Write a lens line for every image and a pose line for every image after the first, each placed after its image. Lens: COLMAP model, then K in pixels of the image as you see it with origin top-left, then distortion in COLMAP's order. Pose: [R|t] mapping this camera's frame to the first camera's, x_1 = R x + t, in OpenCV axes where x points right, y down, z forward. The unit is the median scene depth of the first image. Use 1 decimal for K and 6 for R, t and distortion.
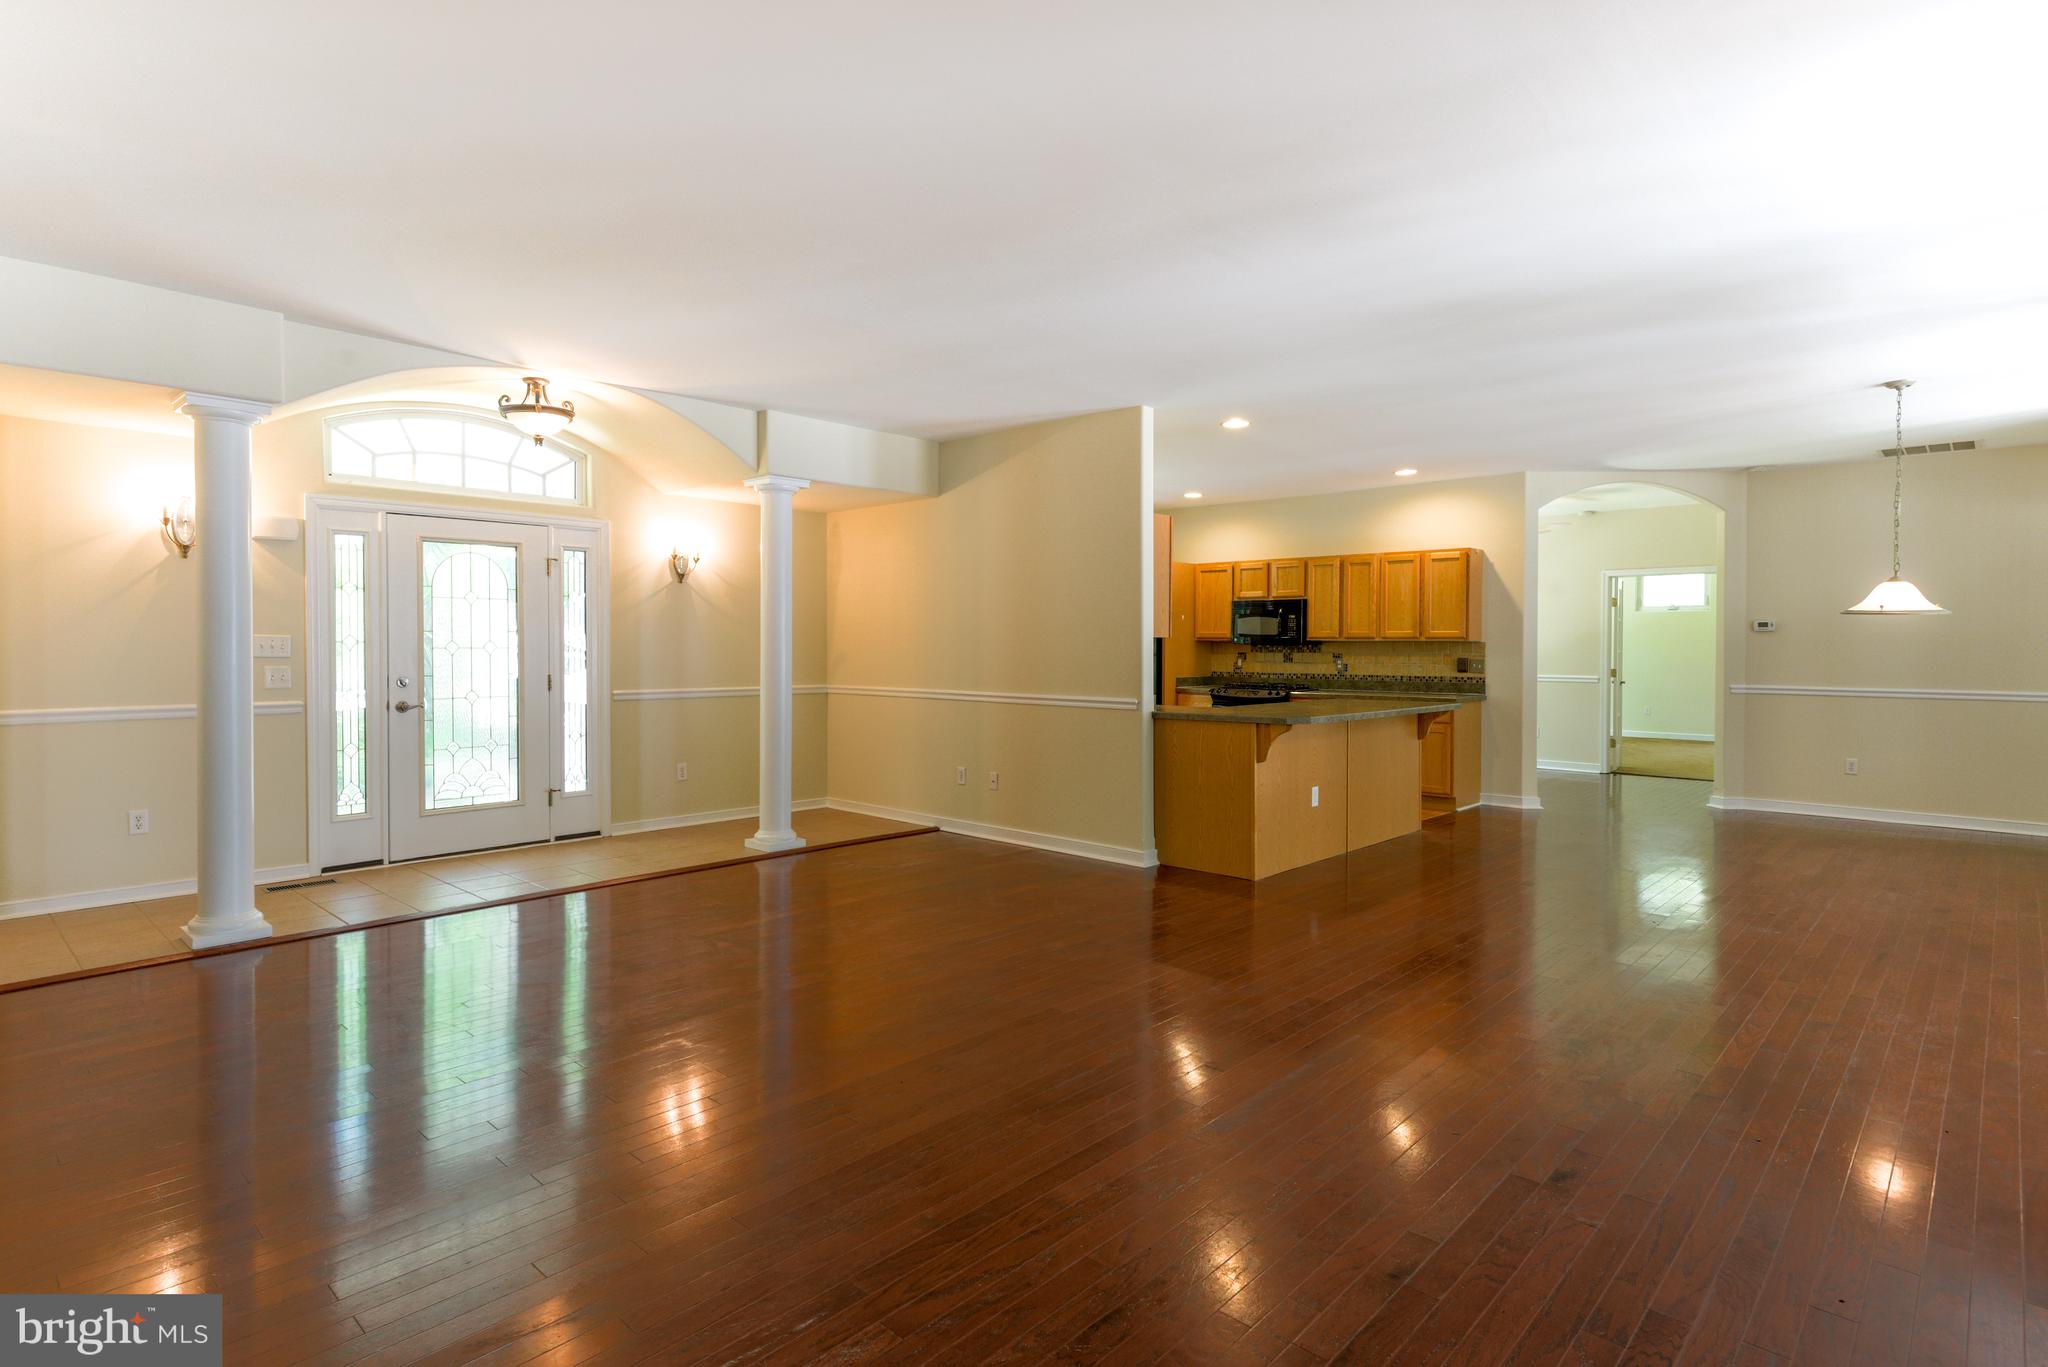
lens RADIAL K [[1035.0, 0, 1018.8], [0, 1035.0, 636.8], [0, 0, 1]] dist [-0.000059, -0.000100]
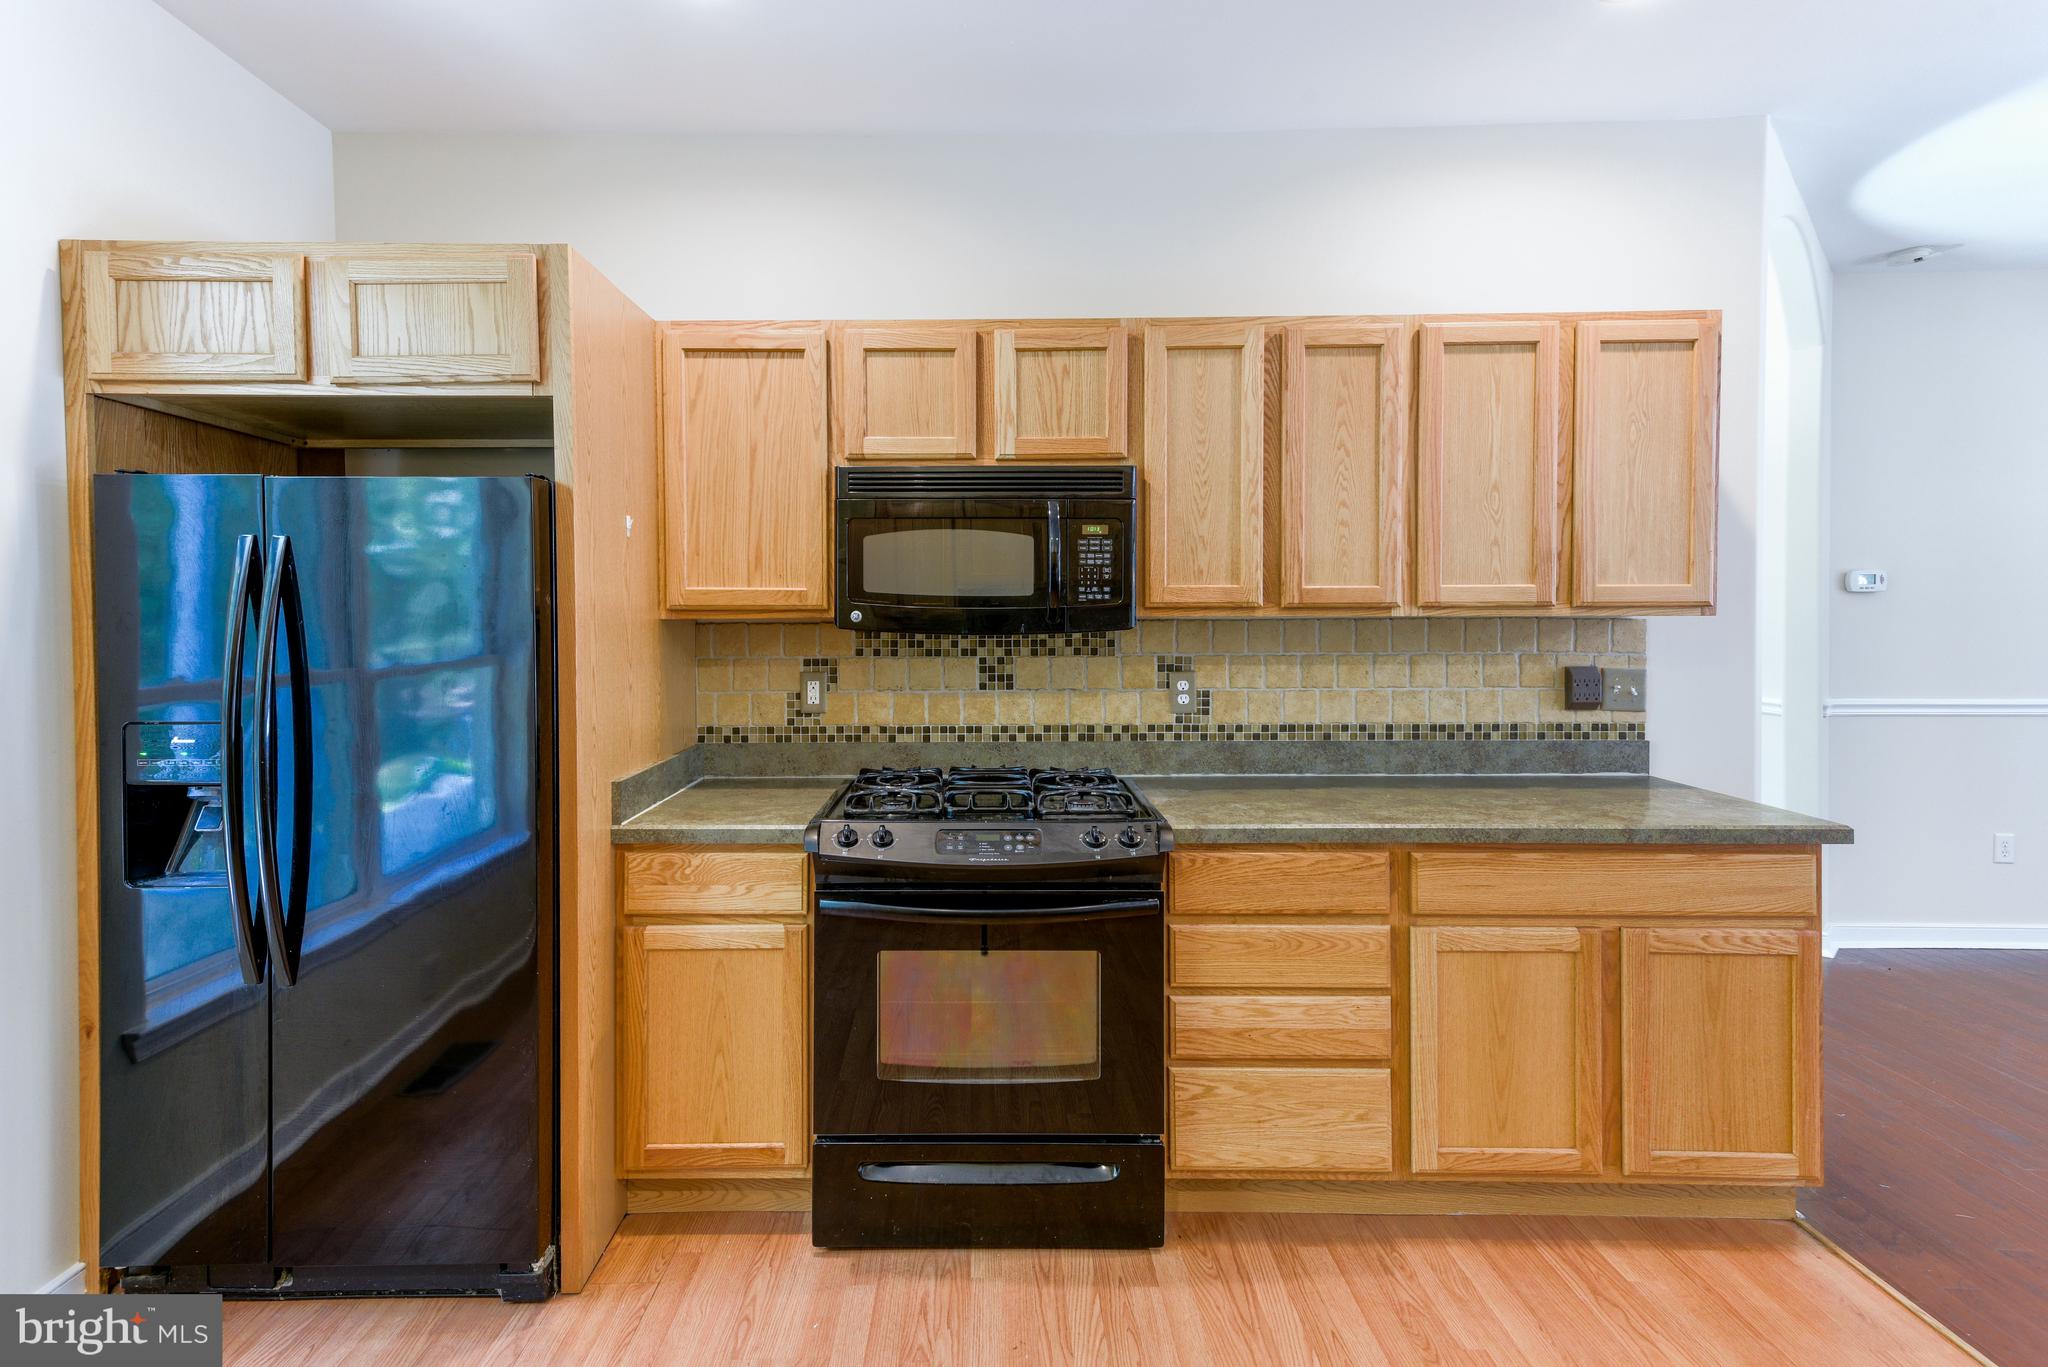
lens RADIAL K [[1035.0, 0, 1018.8], [0, 1035.0, 636.8], [0, 0, 1]] dist [-0.000059, -0.000100]
pose [[0.736354, -0.020103, 0.676298, 0.060209], [0.001650, 0.999609, 0.027917, 0.001082], [-0.676594, -0.019441, 0.736099, 0.751222]]
